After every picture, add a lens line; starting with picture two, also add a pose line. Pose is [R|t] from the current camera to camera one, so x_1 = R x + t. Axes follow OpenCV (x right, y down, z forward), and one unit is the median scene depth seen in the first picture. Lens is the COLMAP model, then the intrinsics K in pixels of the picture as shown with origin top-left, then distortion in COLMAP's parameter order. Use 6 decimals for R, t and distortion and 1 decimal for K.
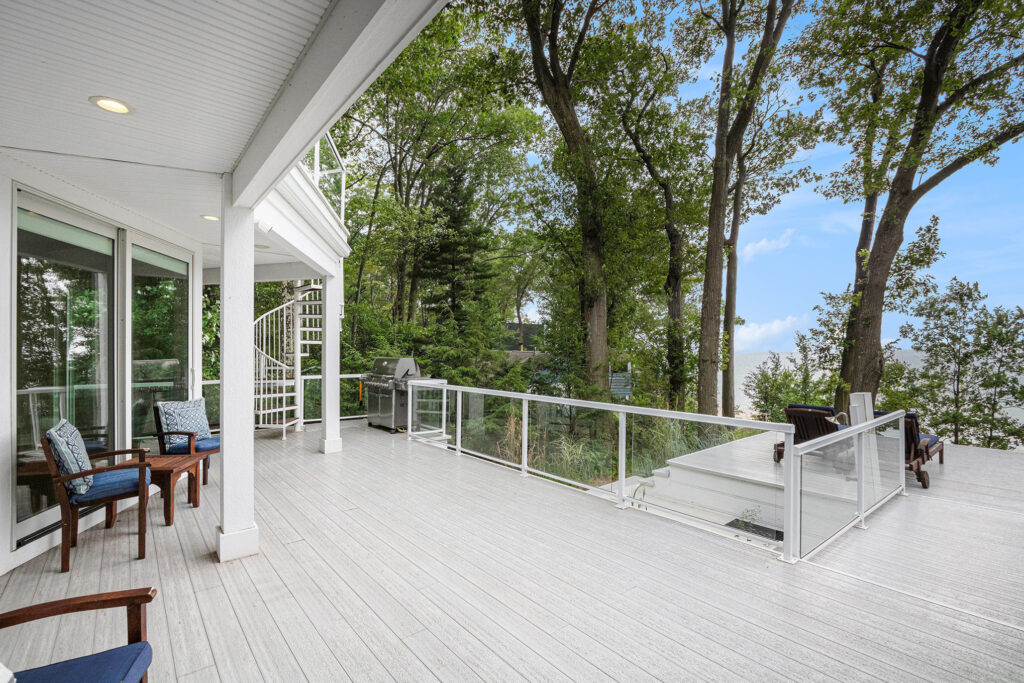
lens RADIAL K [[472.8, 0, 512.0], [0, 472.8, 351.3], [0, 0, 1]] dist [-0.001902, -0.000127]
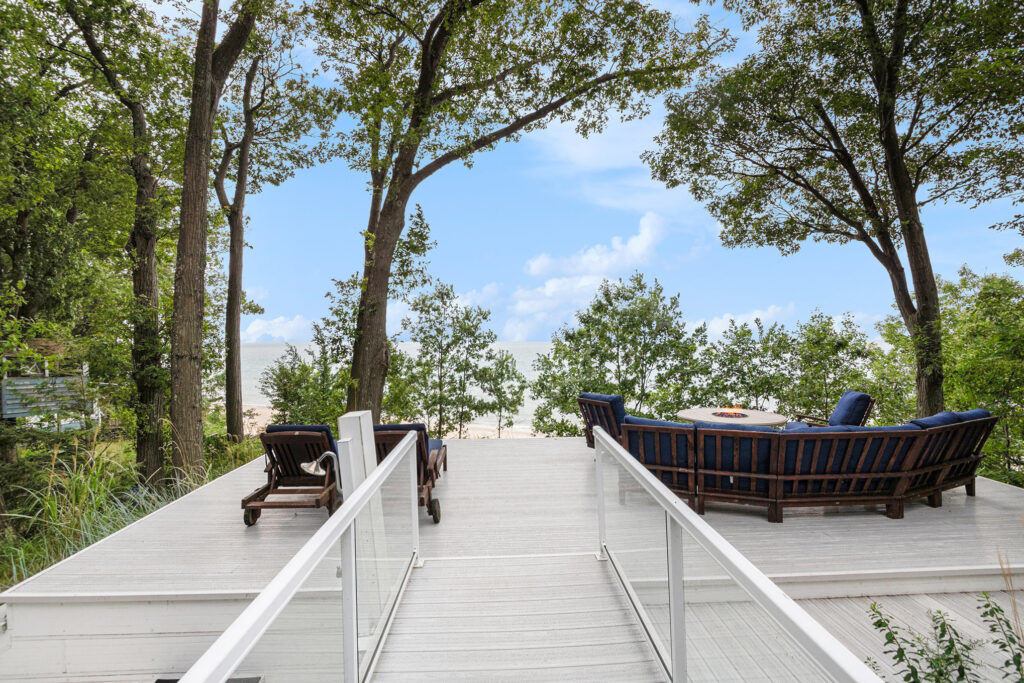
lens RADIAL K [[496.8, 0, 518.5], [0, 496.8, 343.8], [0, 0, 1]] dist [-0.027394, 0.000134]
pose [[0.605302, -0.009915, 0.795934, 0.087821], [0.009857, 0.999939, 0.004961, 0.000342], [-0.795935, 0.004843, 0.605363, 0.110172]]
